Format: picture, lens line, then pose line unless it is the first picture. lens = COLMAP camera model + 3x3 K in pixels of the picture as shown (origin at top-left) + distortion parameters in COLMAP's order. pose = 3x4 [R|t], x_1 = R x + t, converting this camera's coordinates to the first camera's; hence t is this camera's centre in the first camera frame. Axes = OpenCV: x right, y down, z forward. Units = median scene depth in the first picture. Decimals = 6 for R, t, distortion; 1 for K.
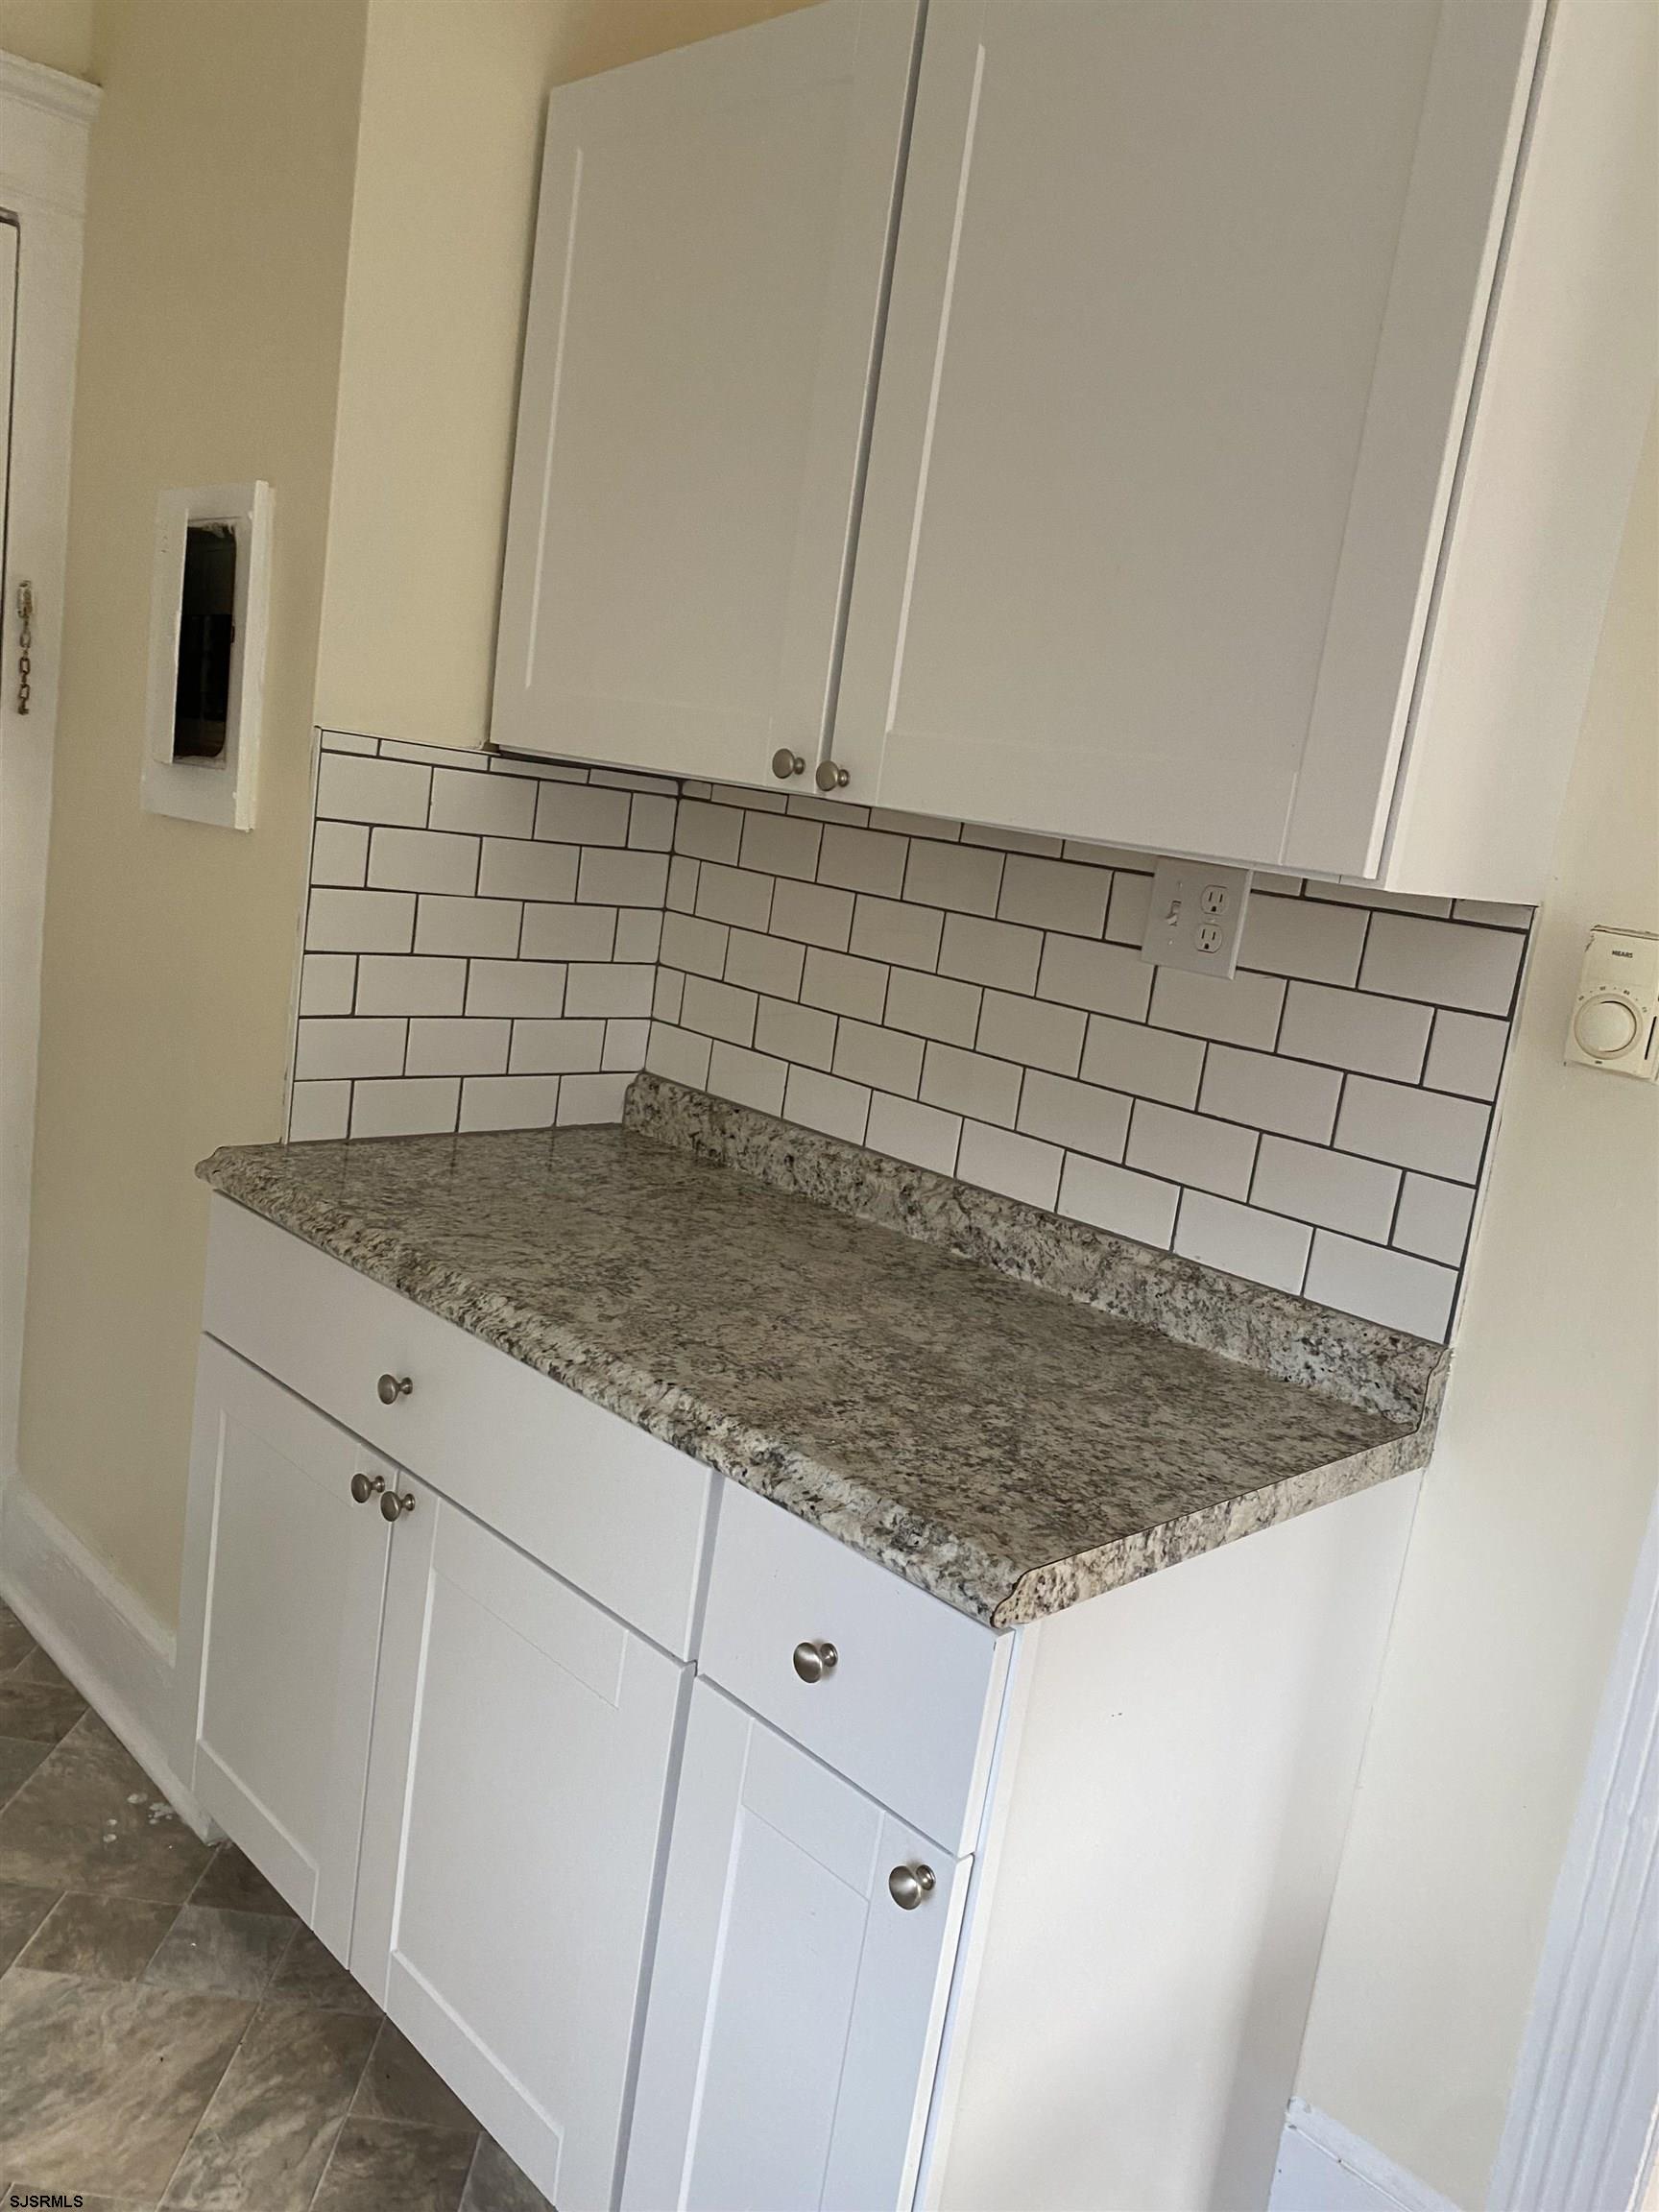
lens RADIAL K [[1671.1, 0, 844.5], [0, 1671.1, 1091.3], [0, 0, 1]] dist [0.037643, -0.049566]
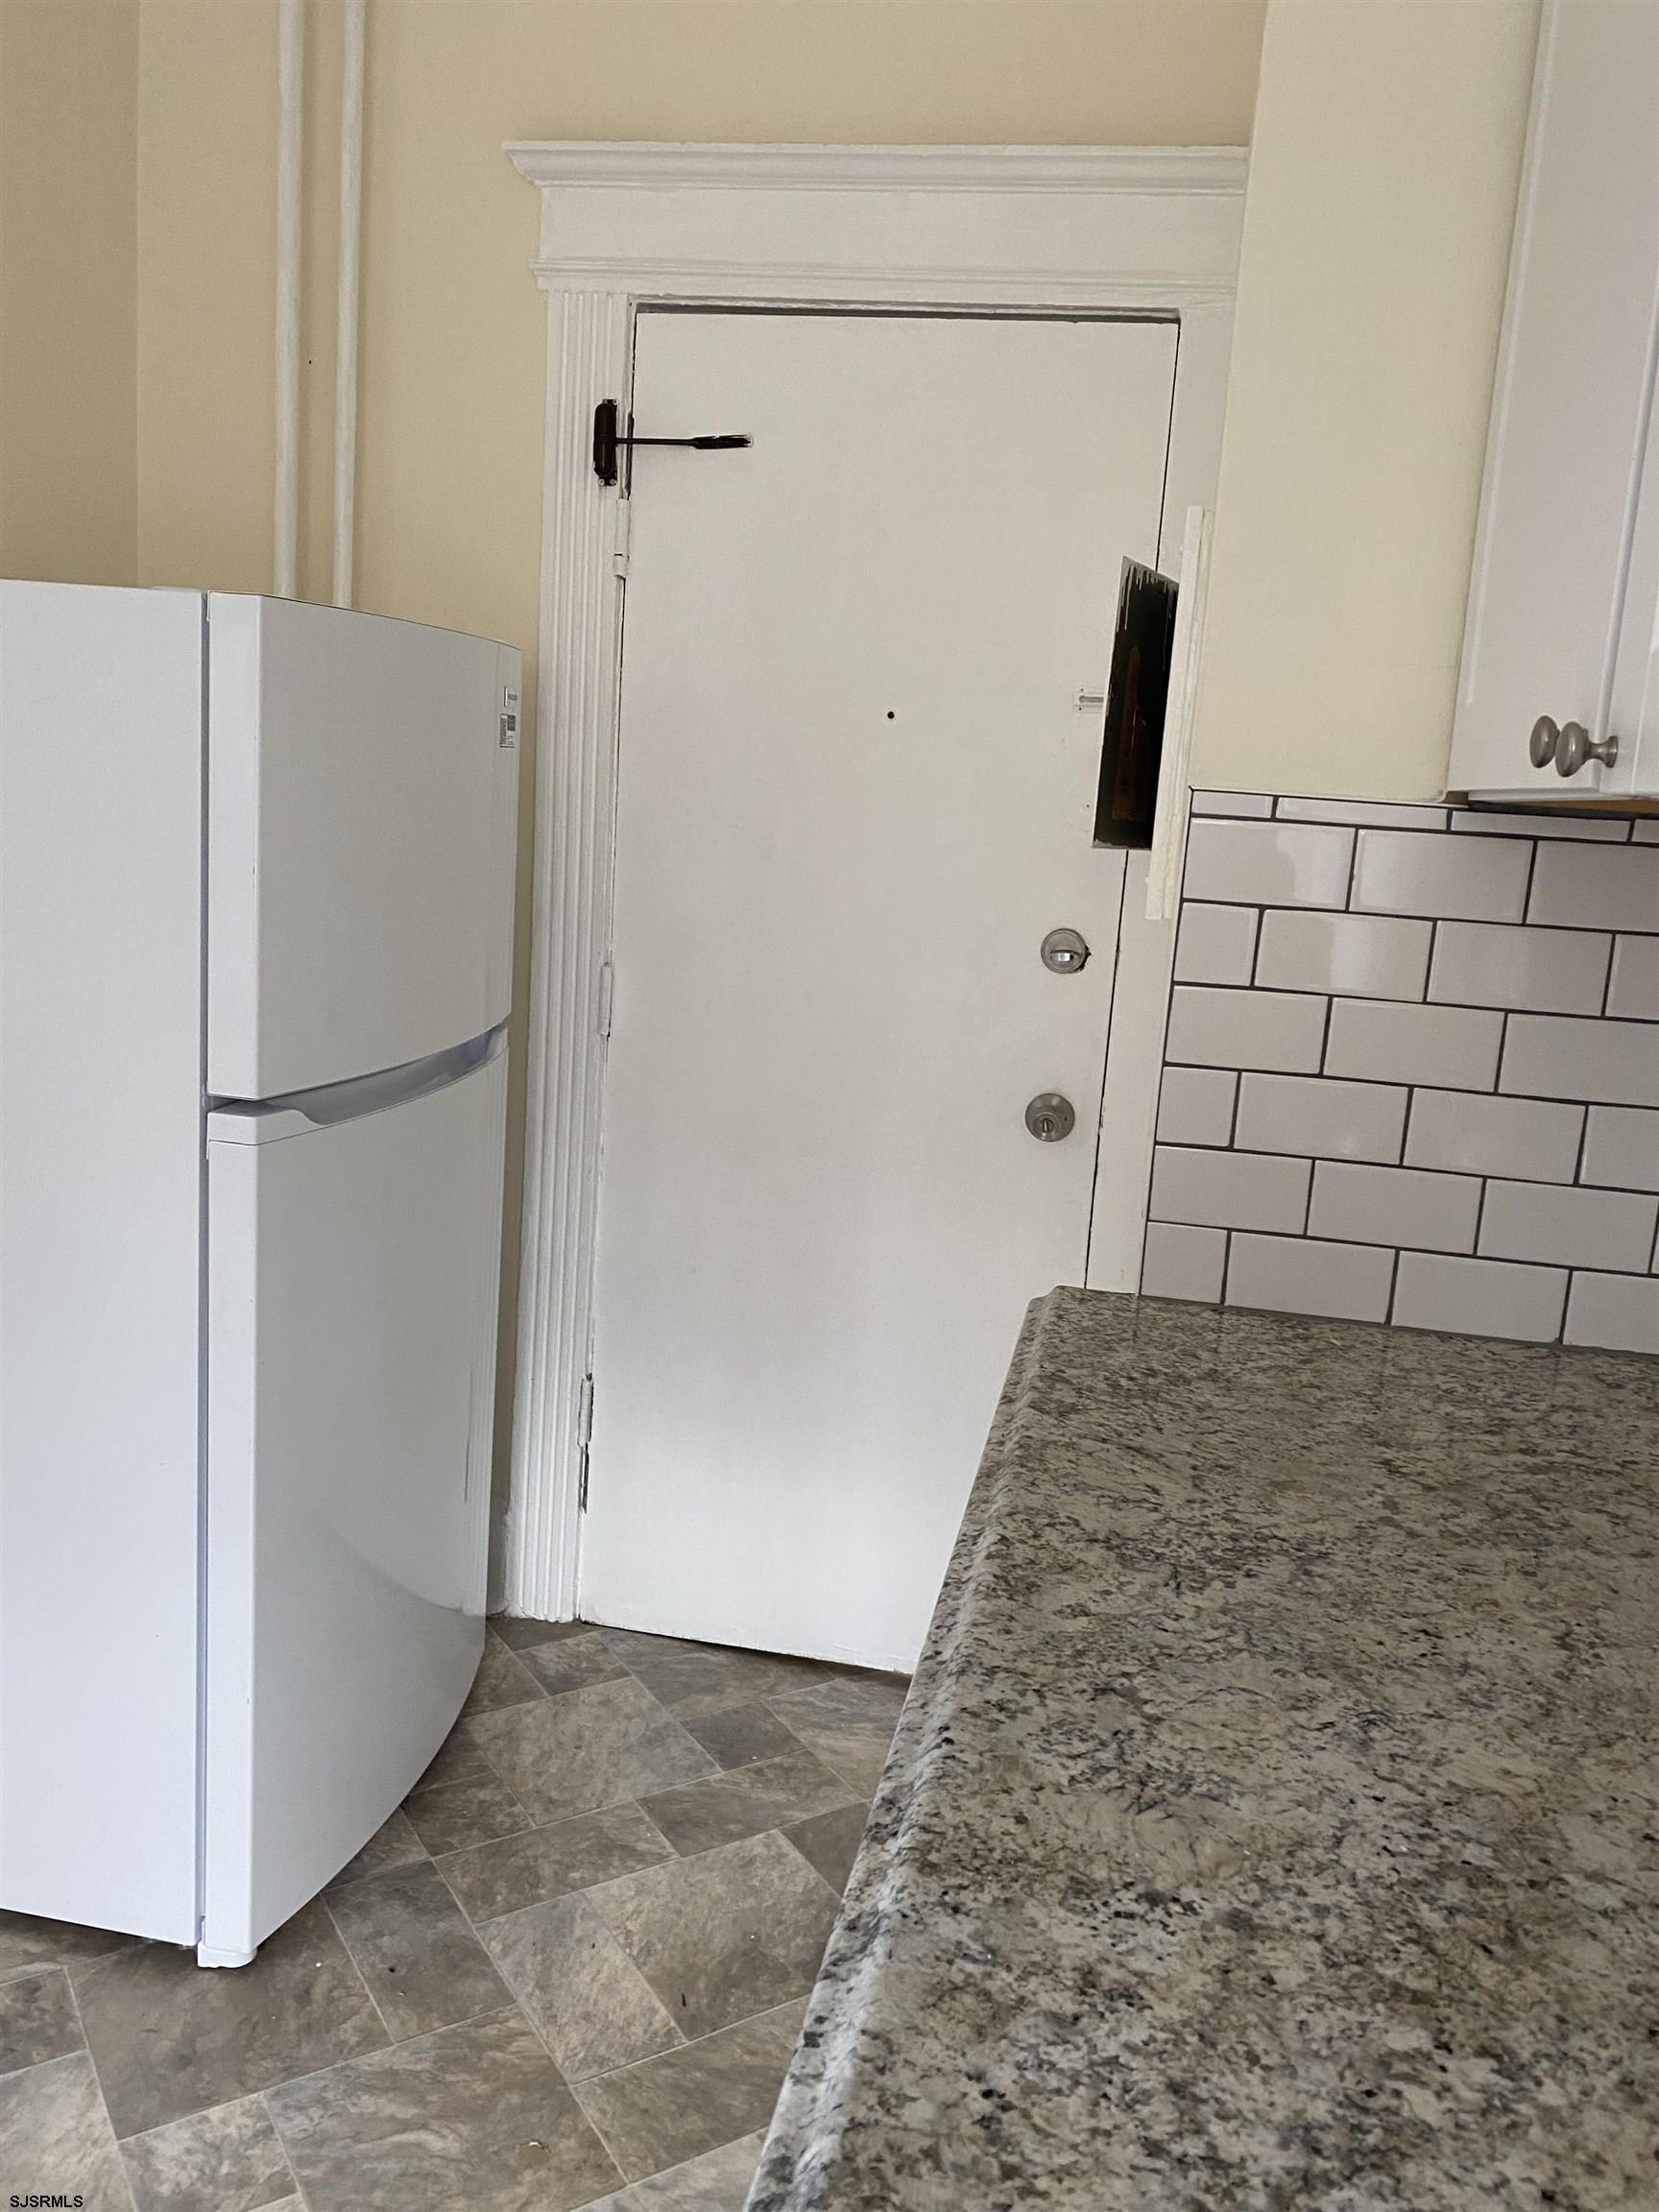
lens RADIAL K [[1671.1, 0, 855.3], [0, 1671.1, 1073.7], [0, 0, 1]] dist [0.037643, -0.049566]
pose [[0.553716, 0.042395, -0.831625, 0.303570], [-0.134010, 0.990222, -0.038747, -0.029896], [0.821851, 0.132900, 0.553984, 0.485415]]
